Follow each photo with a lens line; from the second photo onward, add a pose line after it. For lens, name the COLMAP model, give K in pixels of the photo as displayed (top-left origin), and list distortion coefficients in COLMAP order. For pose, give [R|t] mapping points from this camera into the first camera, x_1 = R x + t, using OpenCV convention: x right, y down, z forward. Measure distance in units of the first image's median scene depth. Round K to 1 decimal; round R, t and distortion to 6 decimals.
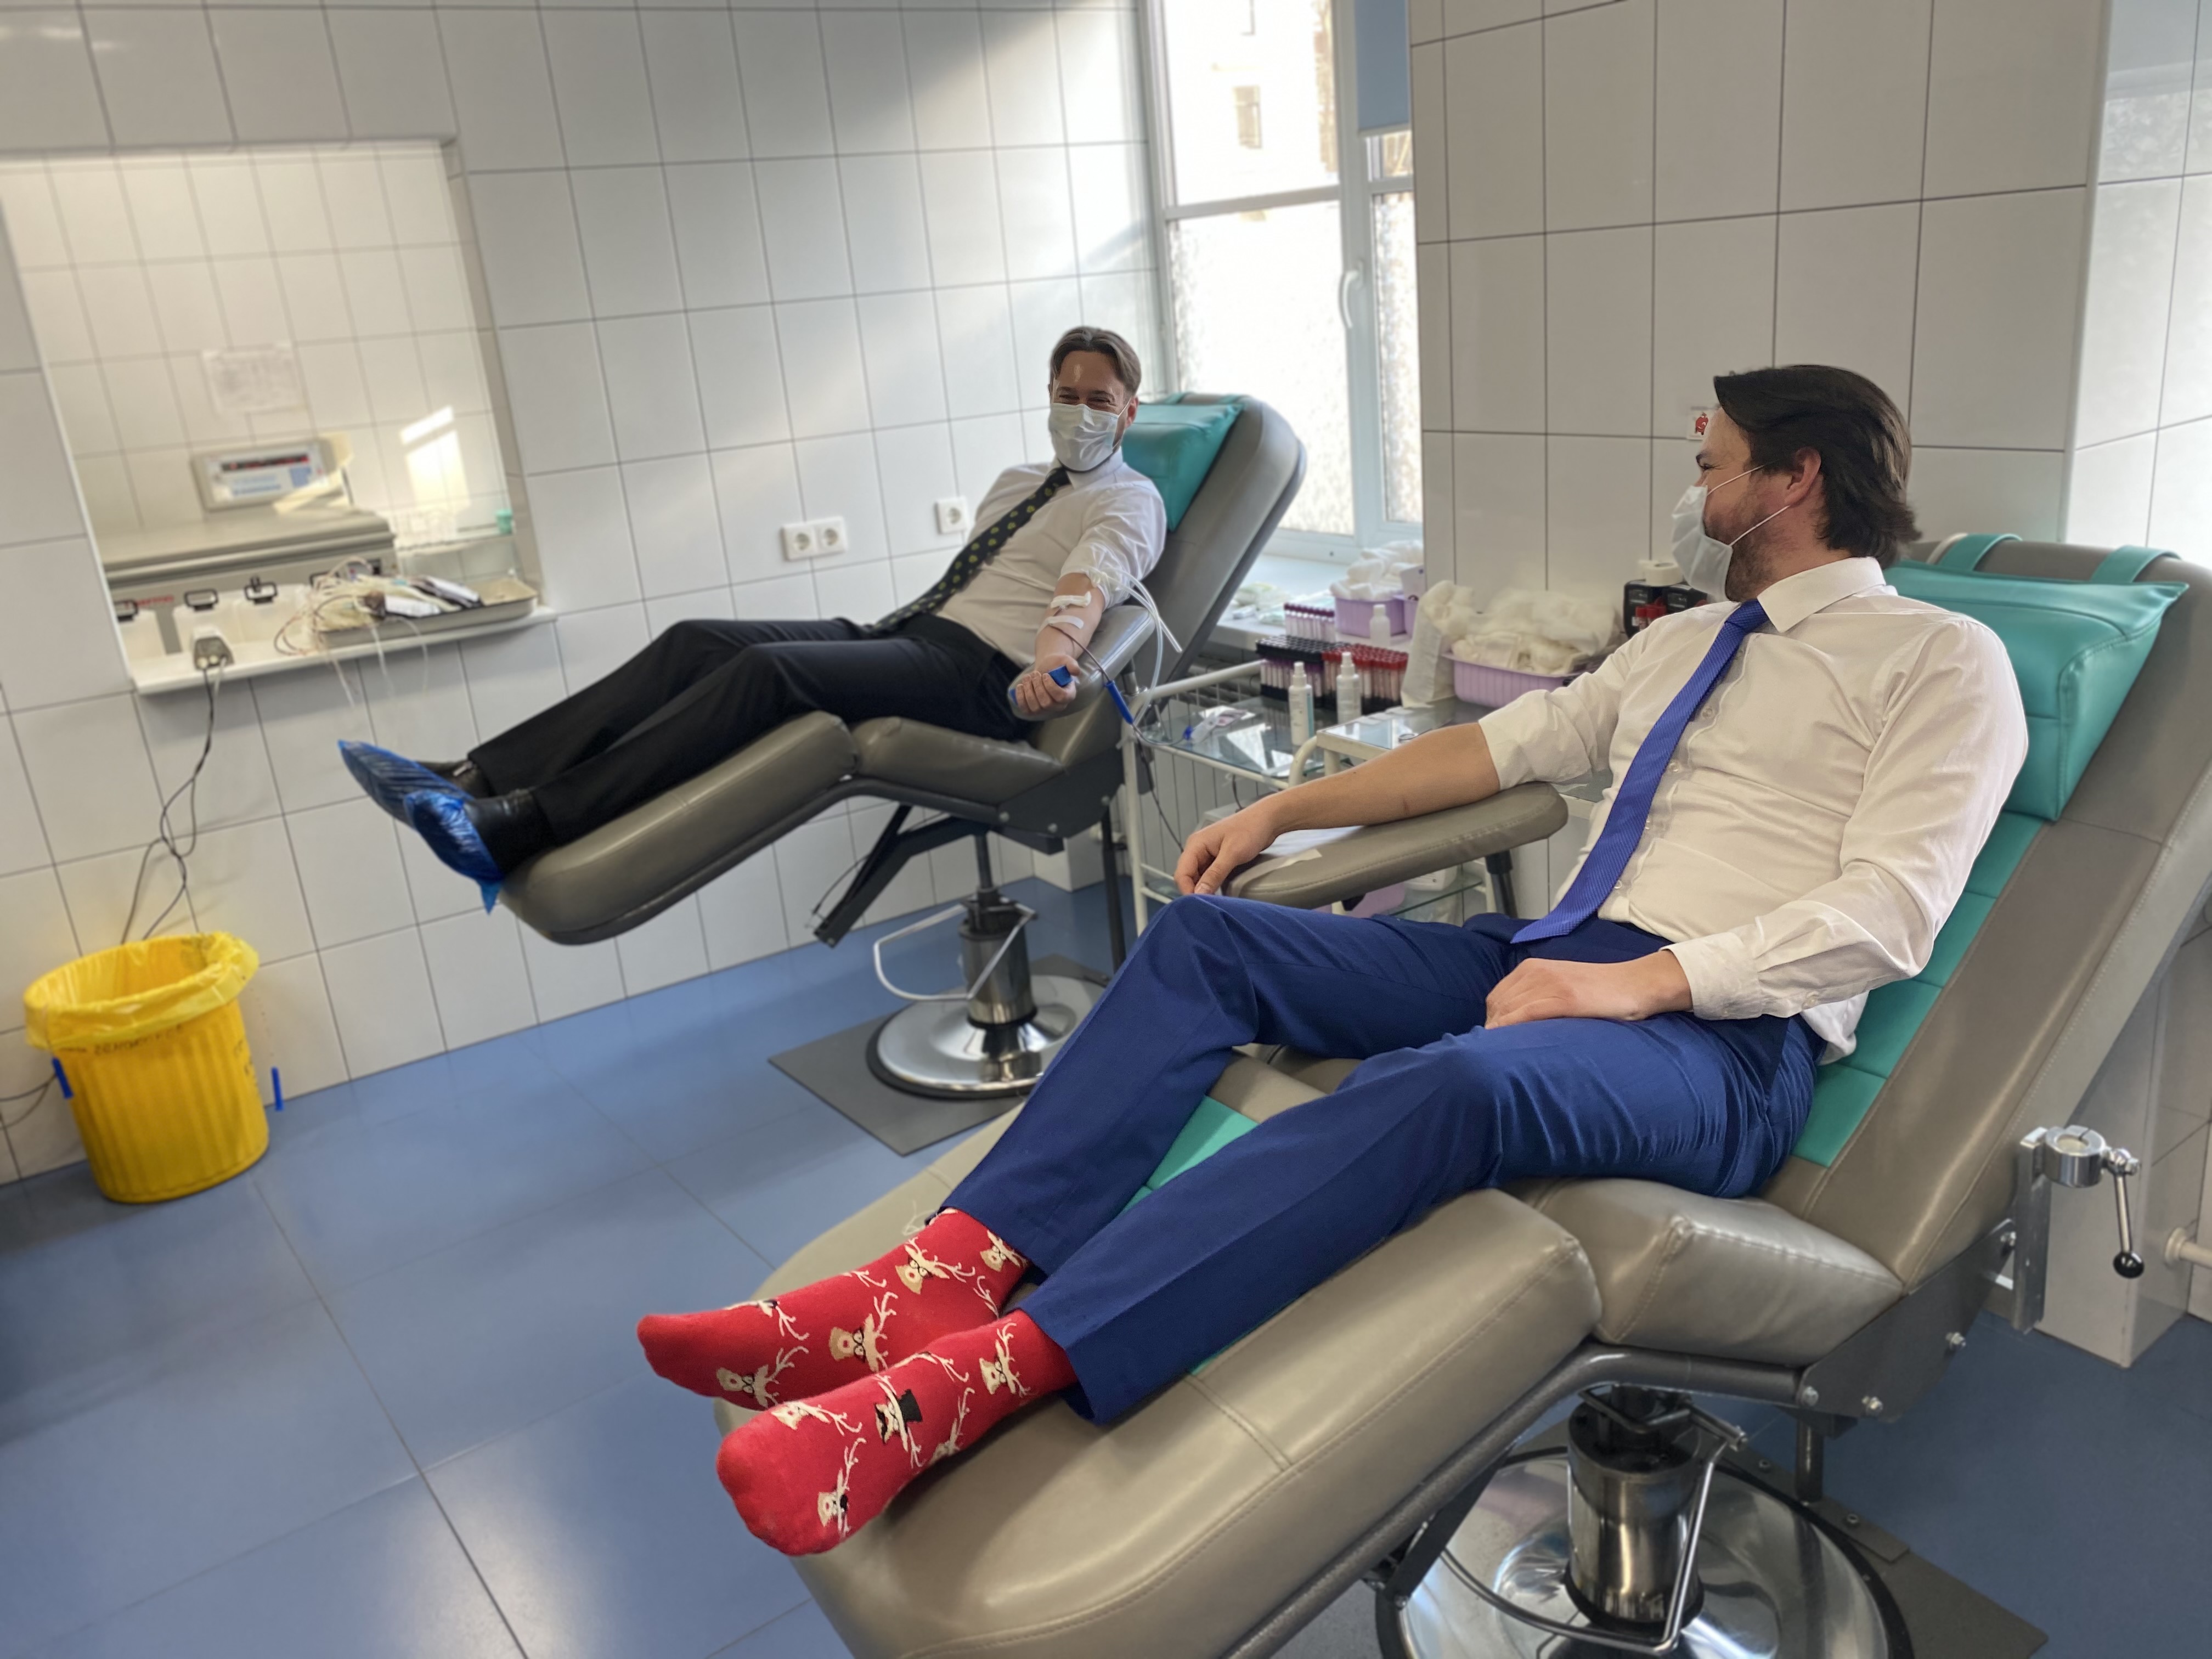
lens RADIAL K [[1698.0, 0, 1107.2], [0, 1698.0, 828.1], [0, 0, 1]] dist [0.036129, -0.033164]
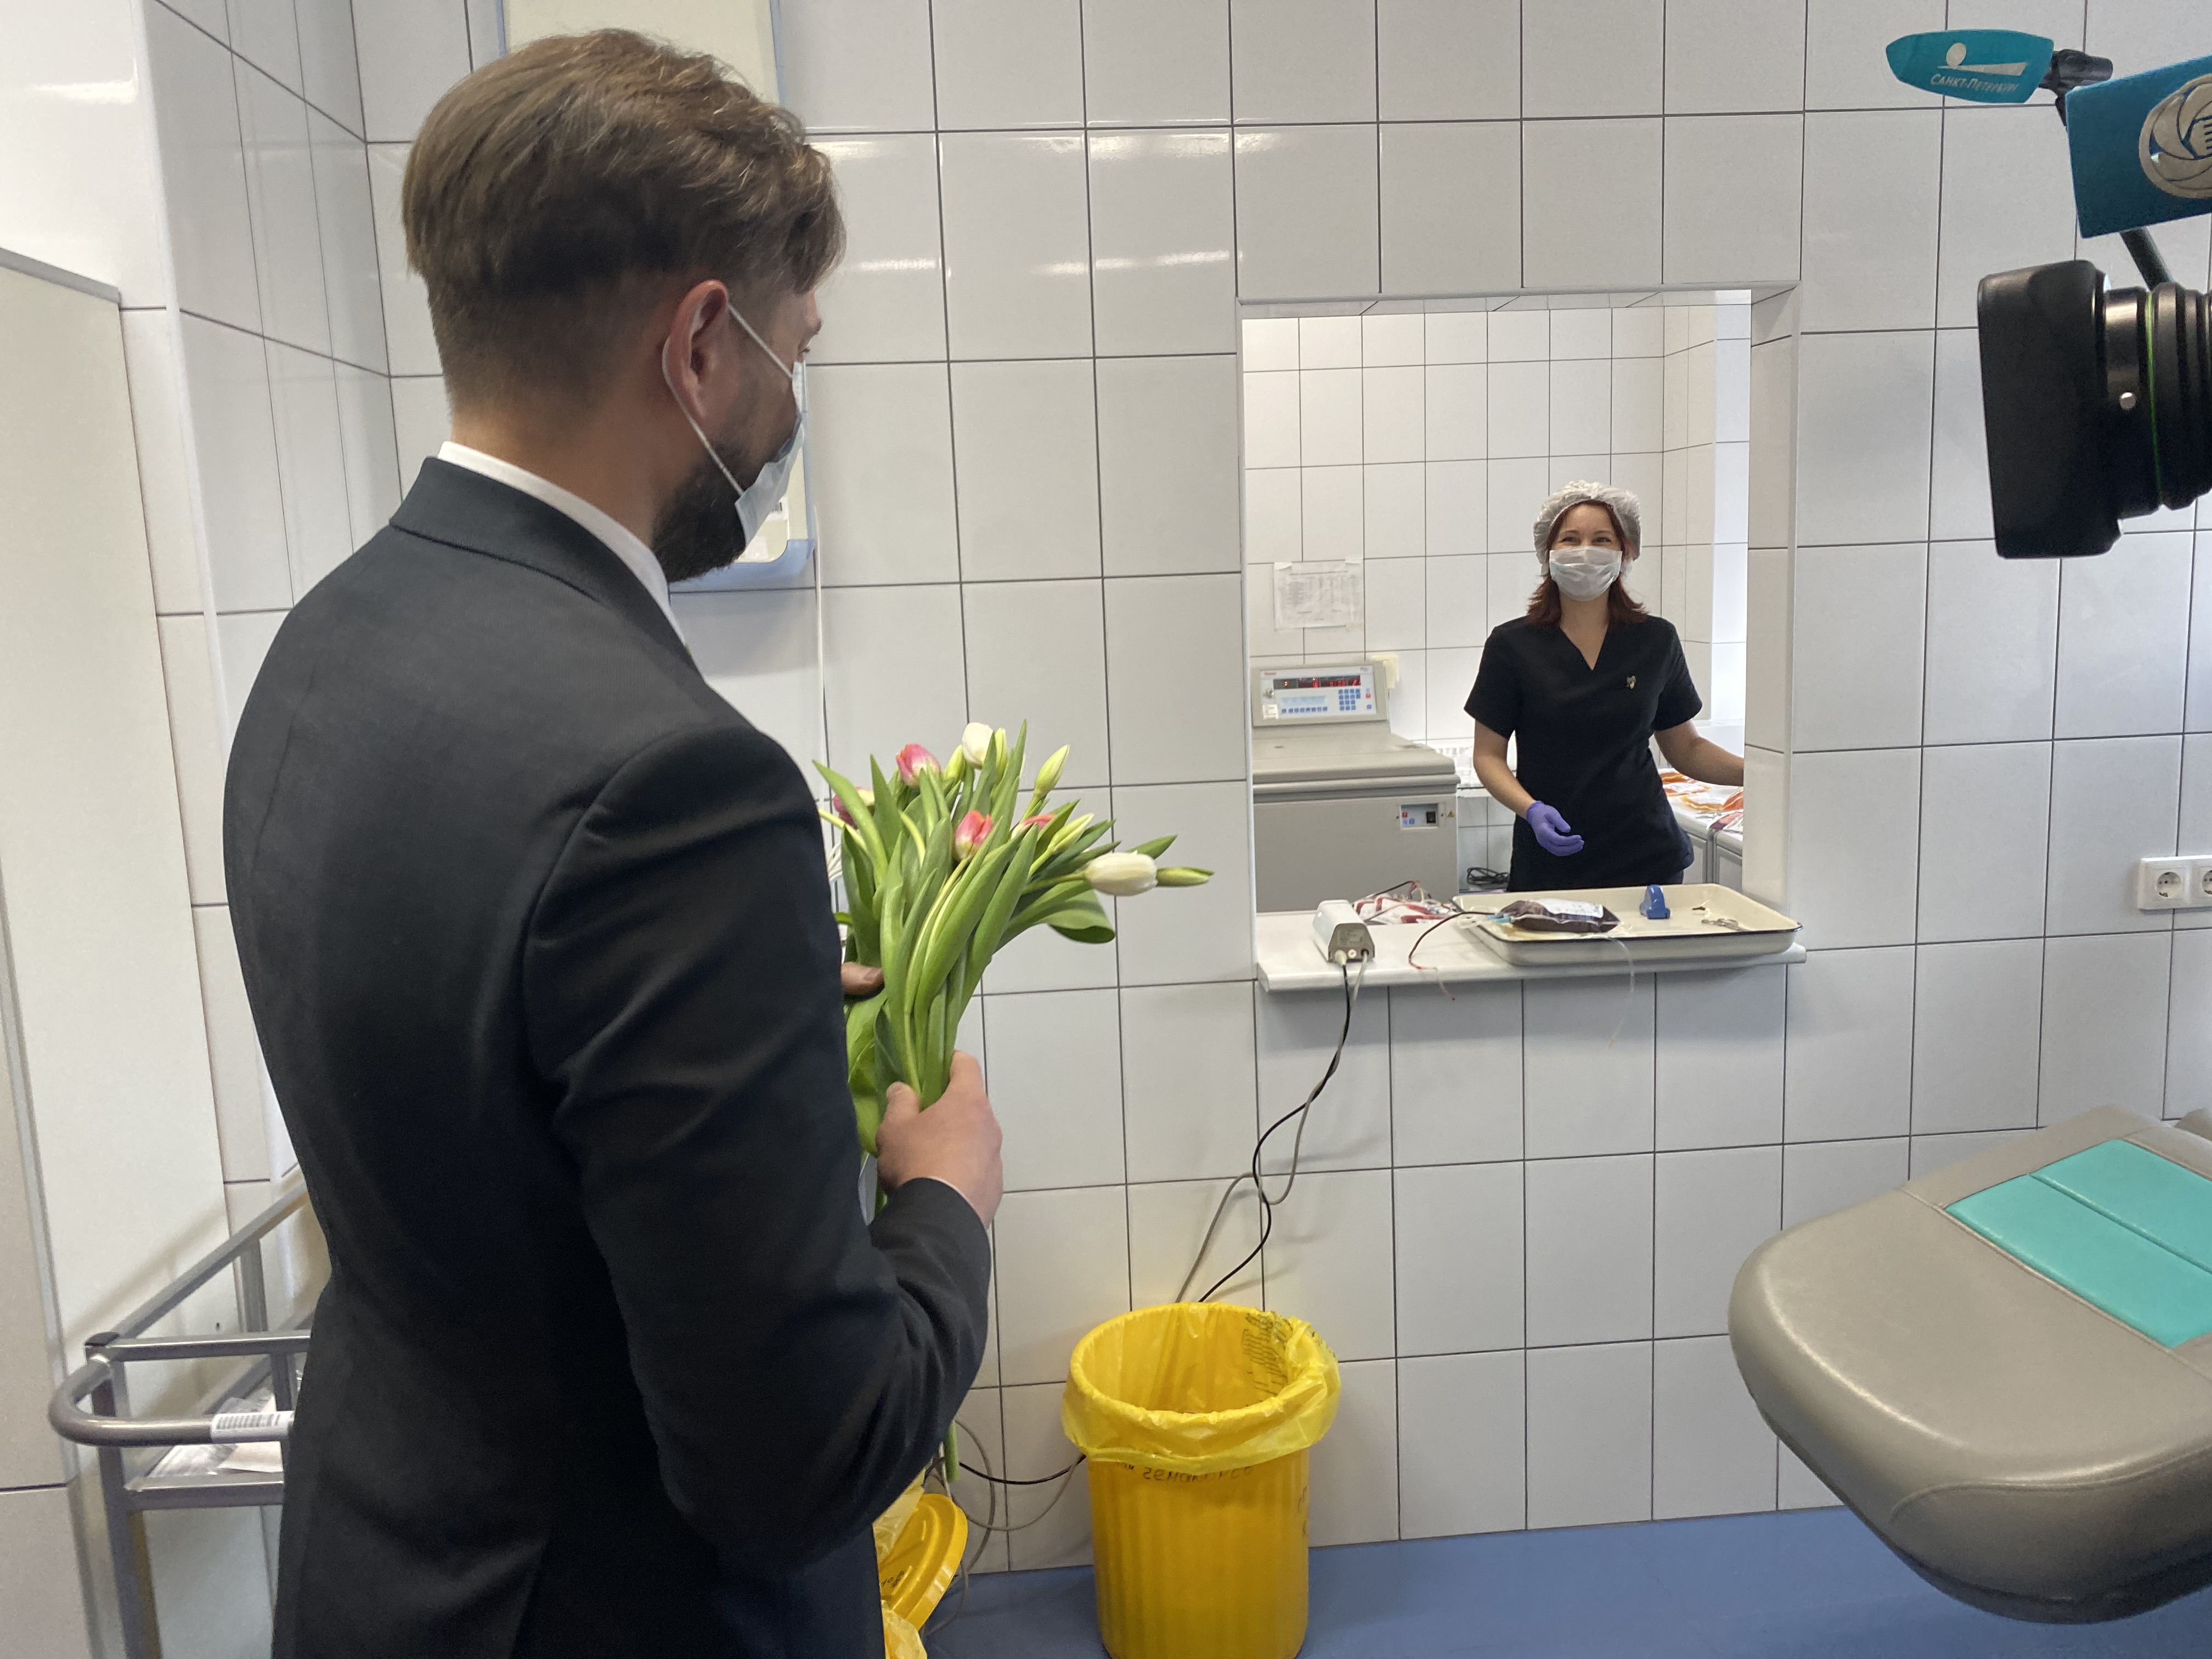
lens RADIAL K [[1698.0, 0, 1099.3], [0, 1698.0, 835.5], [0, 0, 1]] dist [0.036129, -0.033164]
pose [[0.873867, 0.130007, -0.468459, -0.274537], [-0.188043, 0.978971, -0.079093, -0.068748], [0.448326, 0.157207, 0.879938, 0.279782]]
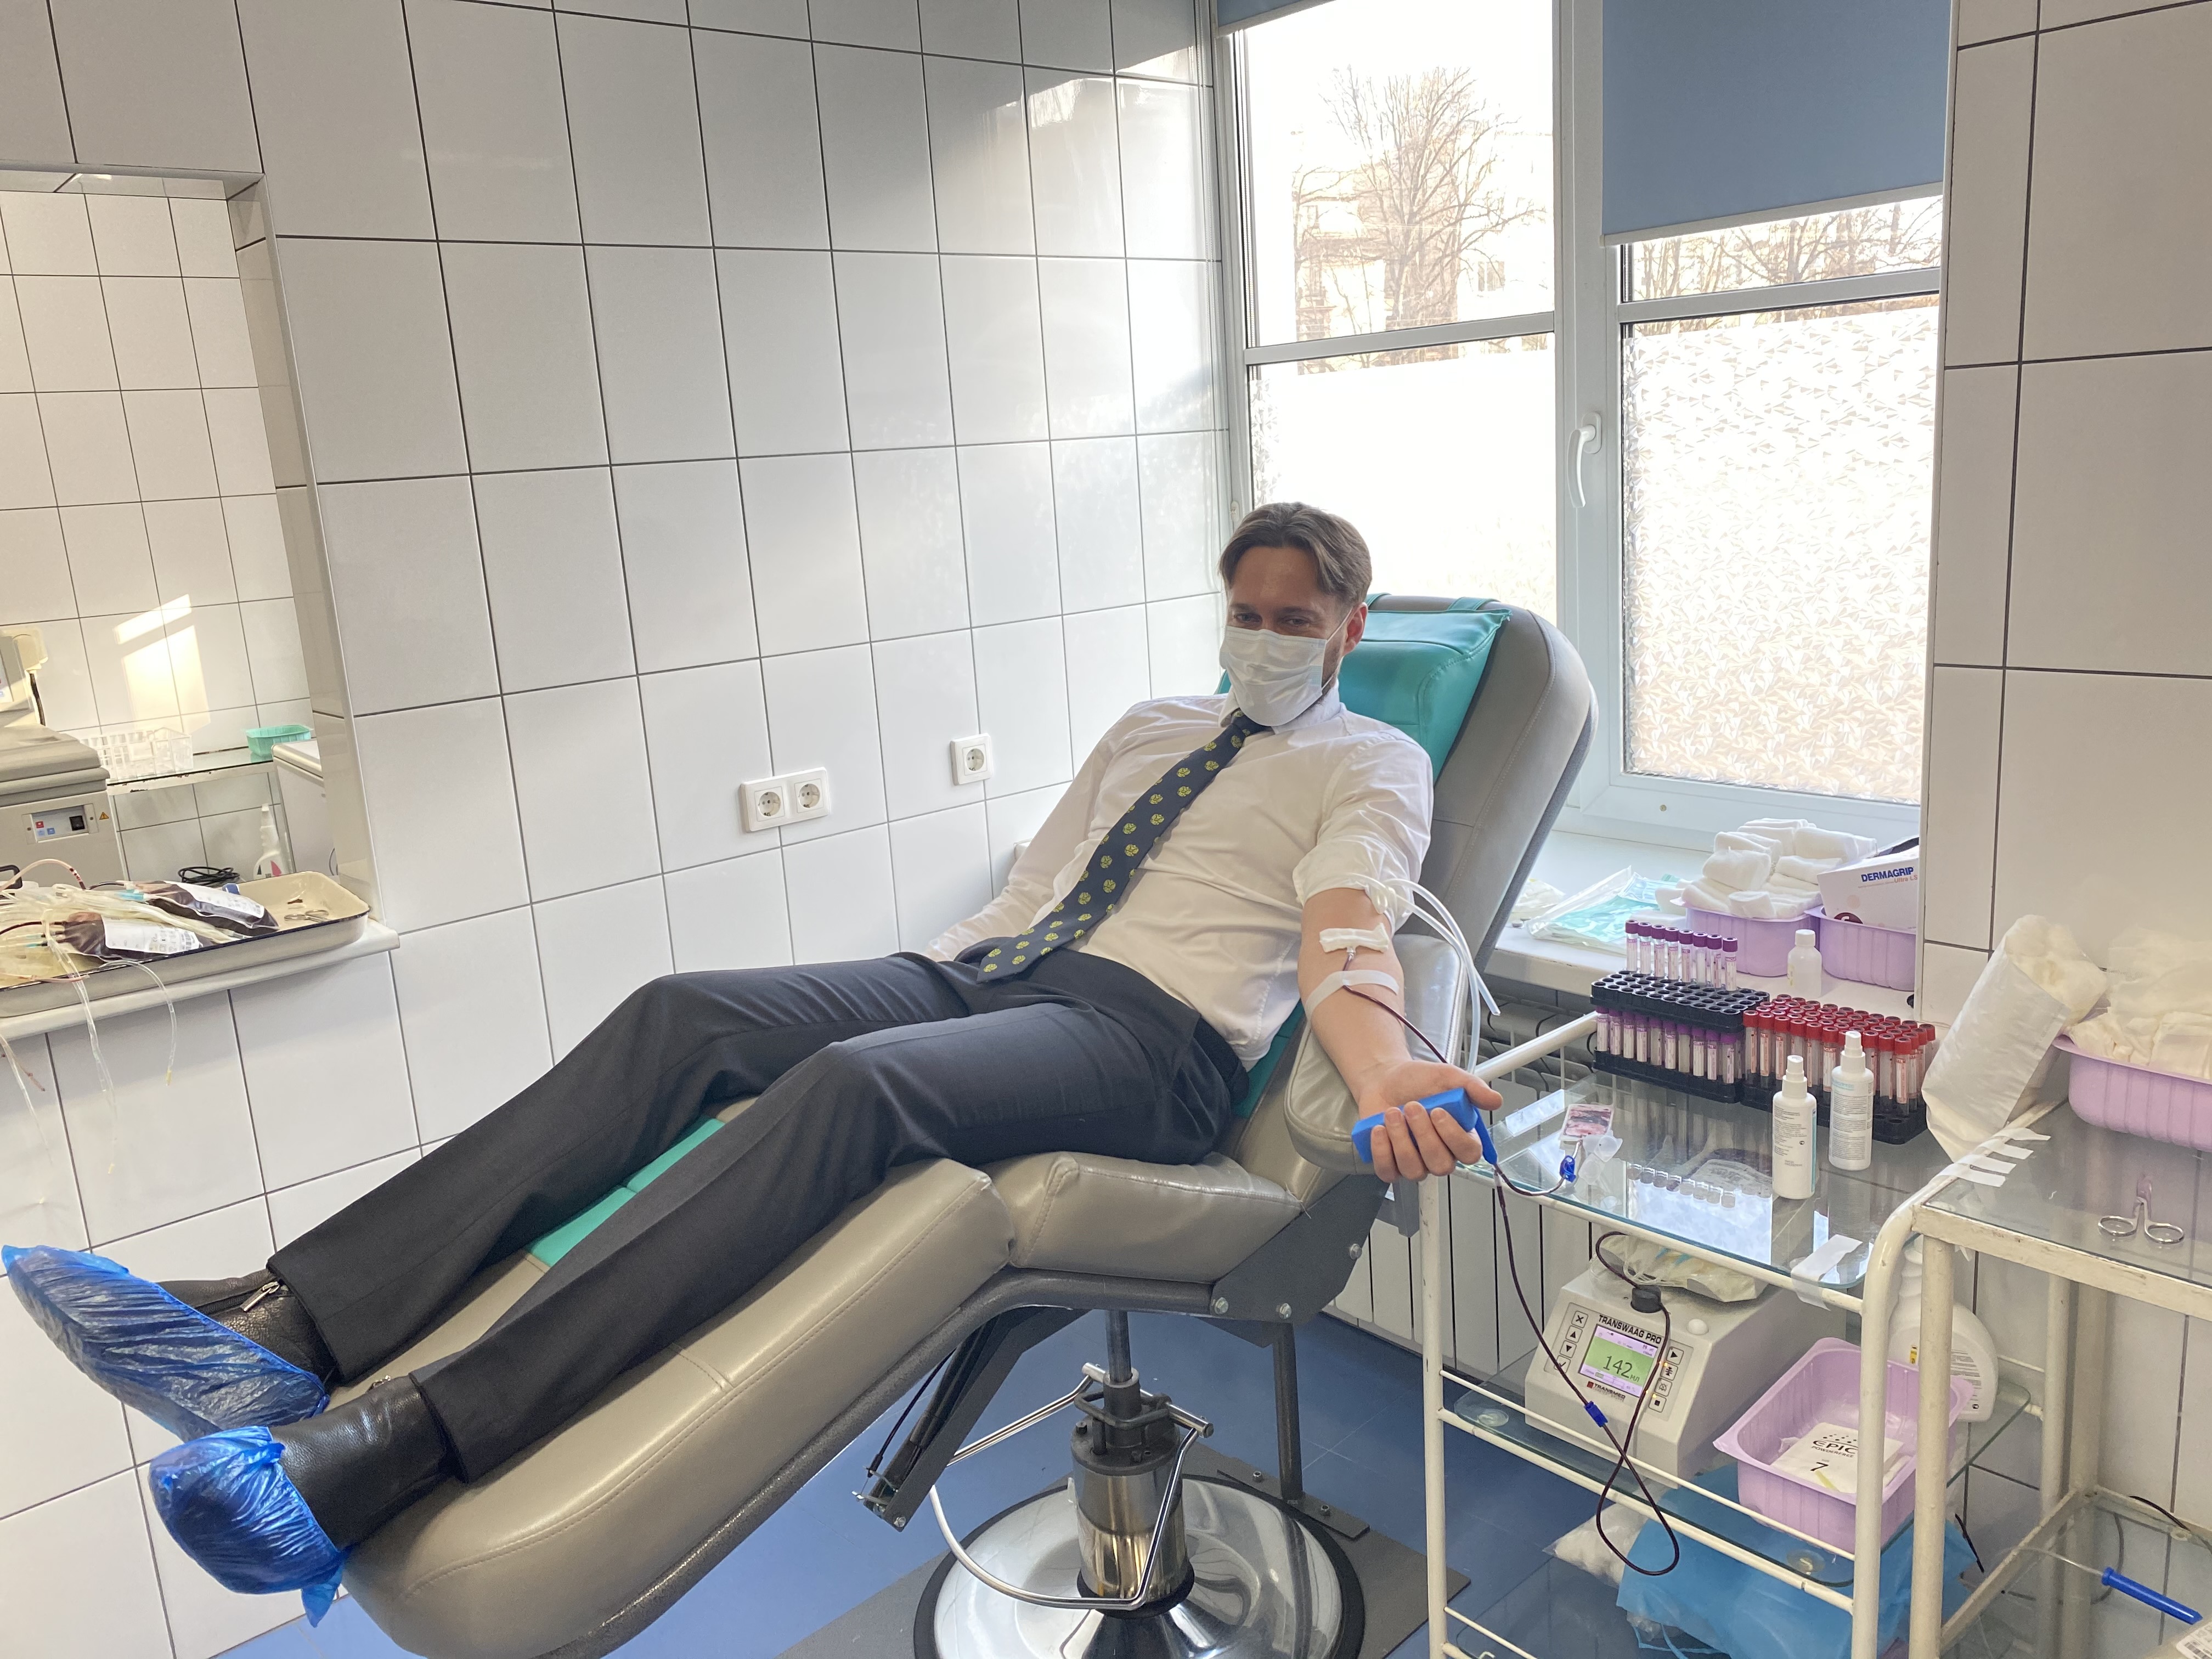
lens RADIAL K [[1698.0, 0, 1101.3], [0, 1698.0, 818.6], [0, 0, 1]] dist [0.036129, -0.033164]
pose [[0.989609, -0.009951, 0.143437, -0.172981], [0.025822, 0.993683, -0.109210, -0.101718], [-0.141445, 0.111779, 0.983615, 0.381090]]
